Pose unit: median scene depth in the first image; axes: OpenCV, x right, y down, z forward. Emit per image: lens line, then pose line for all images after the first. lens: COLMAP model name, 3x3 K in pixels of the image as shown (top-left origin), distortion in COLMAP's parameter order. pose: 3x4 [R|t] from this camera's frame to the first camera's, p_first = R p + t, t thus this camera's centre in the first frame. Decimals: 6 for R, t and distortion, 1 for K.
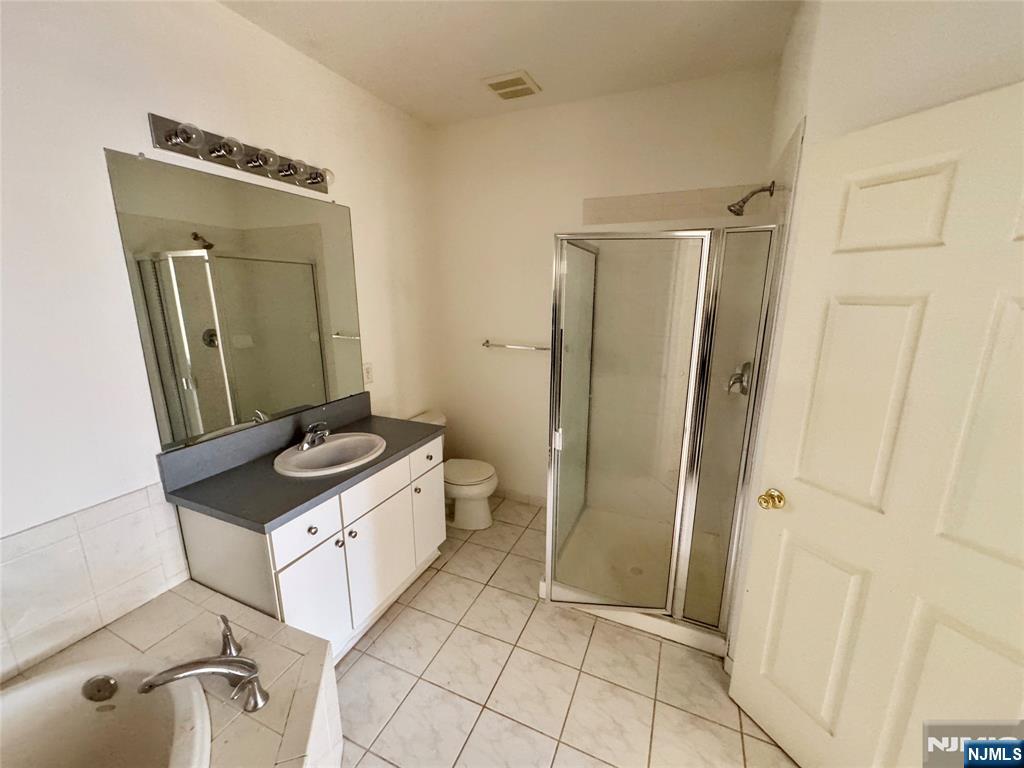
lens RADIAL K [[412.0, 0, 513.1], [0, 412.0, 388.8], [0, 0, 1]] dist [0.001519, 0.000183]
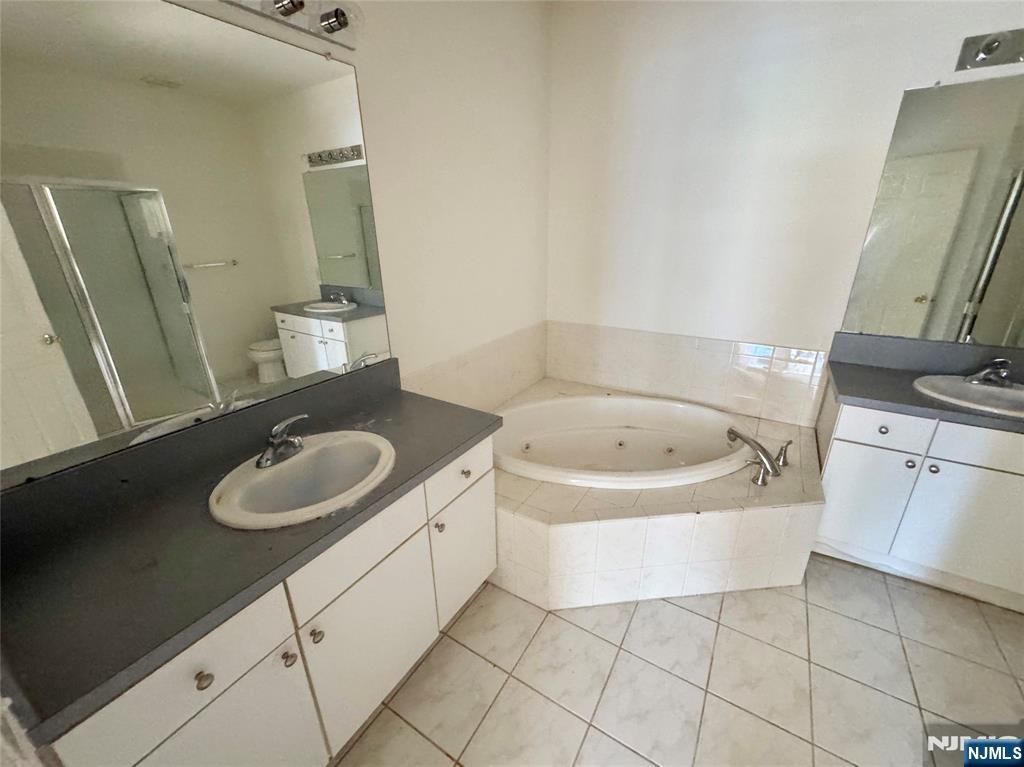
lens RADIAL K [[412.0, 0, 512.8], [0, 412.0, 382.0], [0, 0, 1]] dist [0.001519, 0.000183]
pose [[-0.157619, 0.338419, -0.927701, 0.665651], [-0.208437, 0.906876, 0.366237, 0.035551], [0.965251, 0.251093, -0.072402, 0.107531]]
